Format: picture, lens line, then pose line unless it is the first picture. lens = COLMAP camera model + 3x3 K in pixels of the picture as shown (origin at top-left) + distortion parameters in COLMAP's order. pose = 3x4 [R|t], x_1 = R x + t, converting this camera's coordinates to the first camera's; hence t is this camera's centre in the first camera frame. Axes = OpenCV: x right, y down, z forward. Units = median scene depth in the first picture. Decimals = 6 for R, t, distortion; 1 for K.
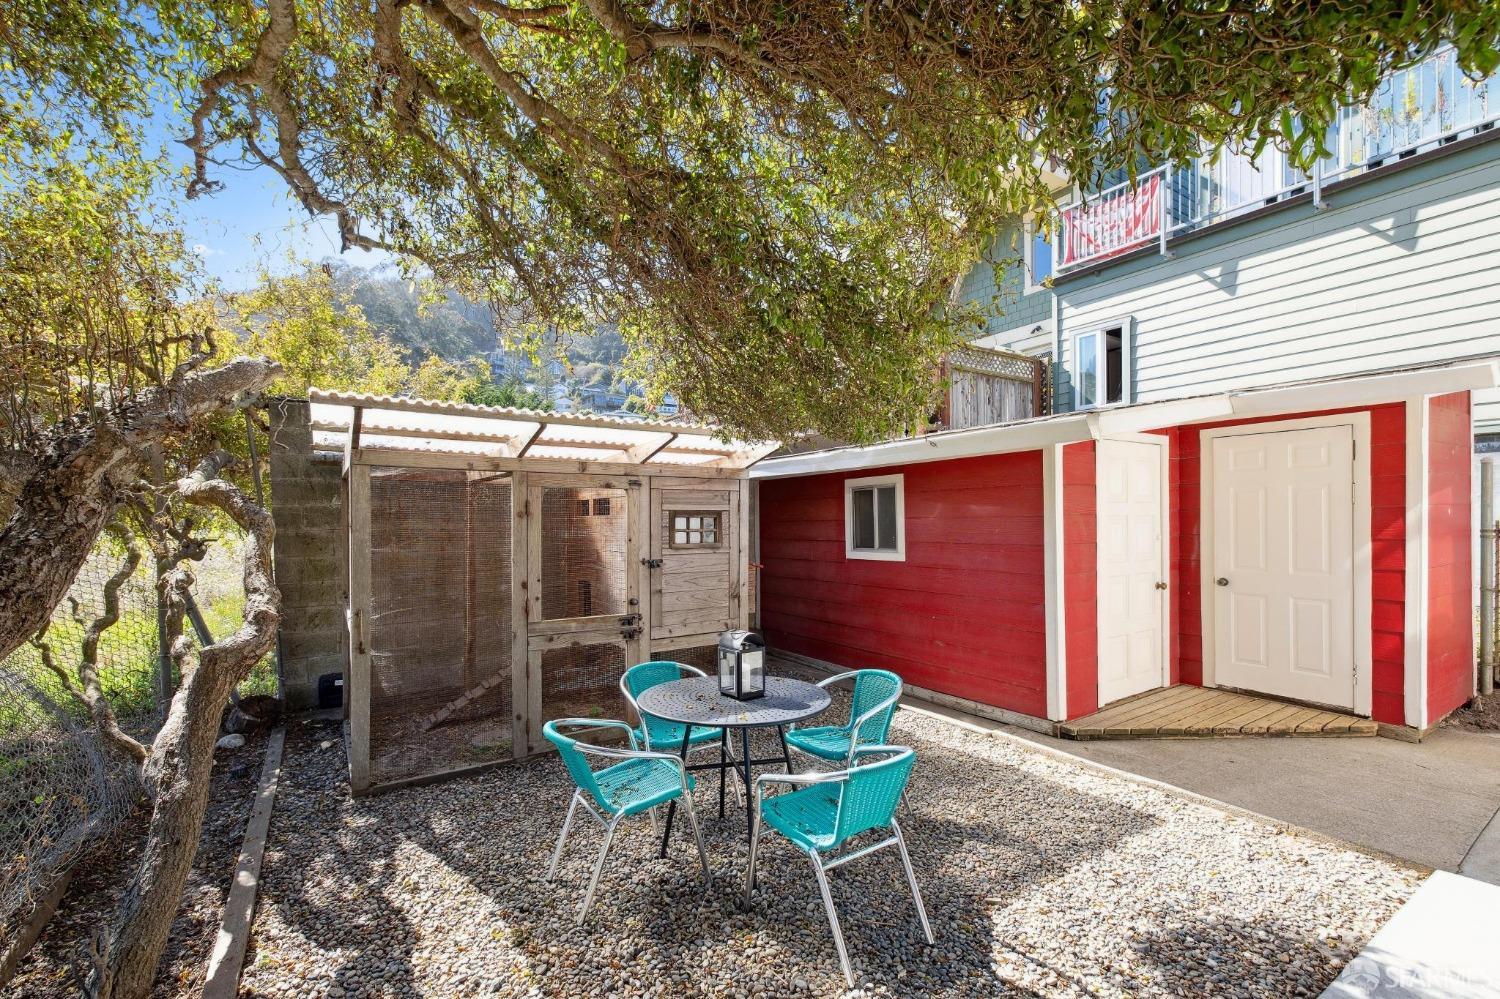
lens RADIAL K [[646.5, 0, 754.7], [0, 646.5, 514.6], [0, 0, 1]] dist [-0.003237, -0.000323]
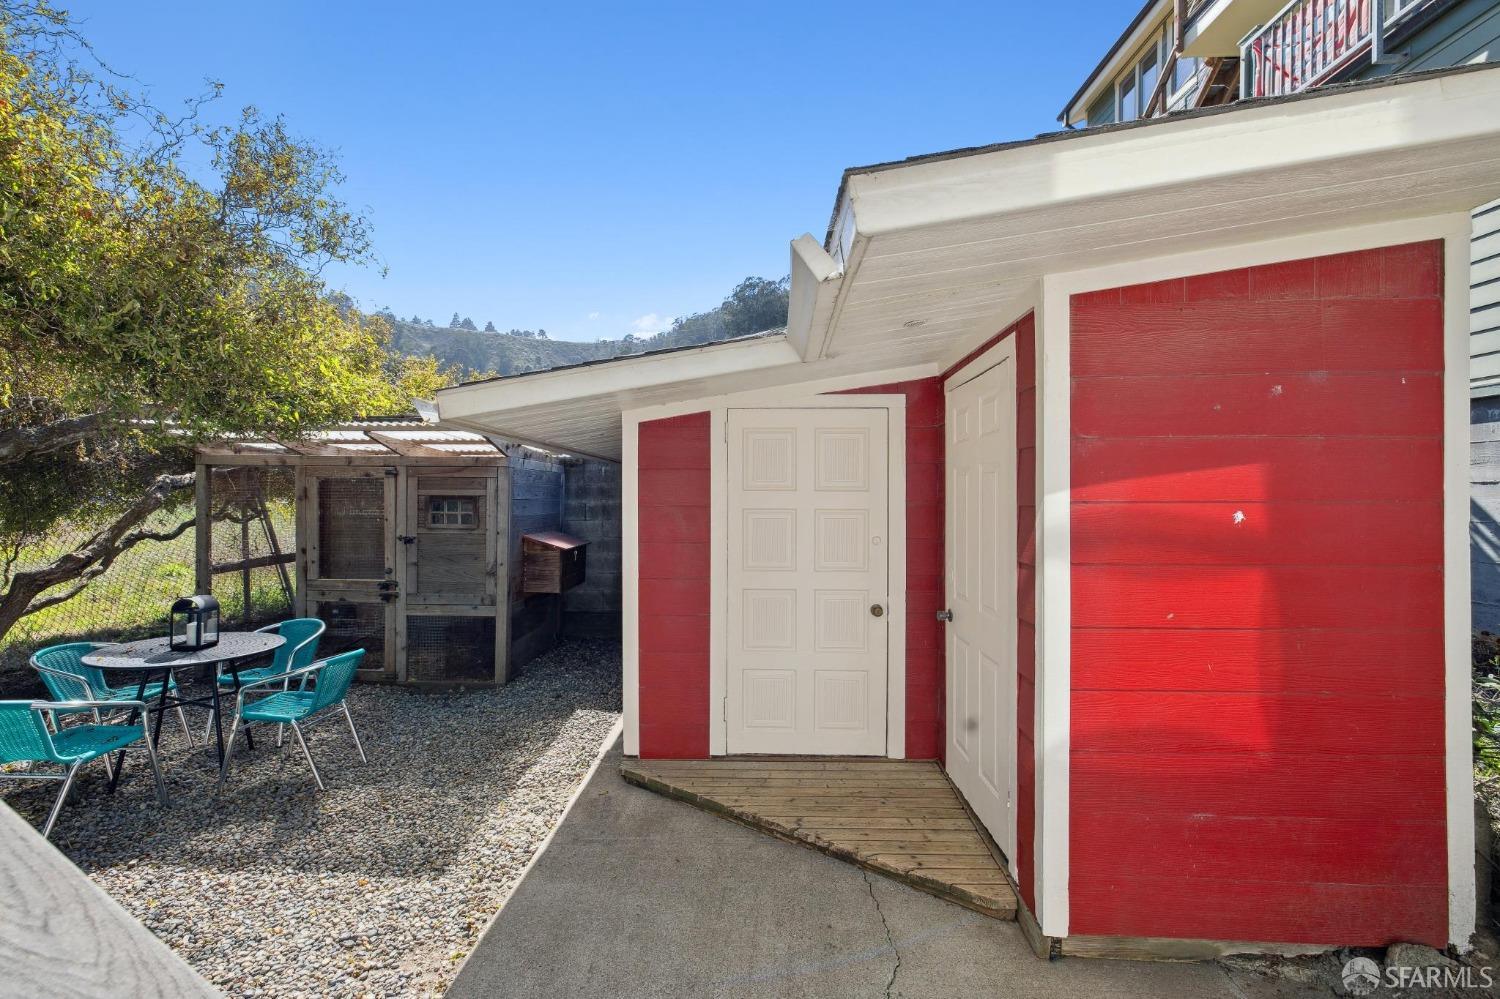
lens RADIAL K [[646.5, 0, 752.7], [0, 646.5, 491.9], [0, 0, 1]] dist [-0.003237, -0.000323]
pose [[0.820251, 0.011694, -0.571884, 1.027298], [-0.007597, 0.999926, 0.009549, -0.027797], [0.571953, -0.003488, 0.820279, 0.390912]]
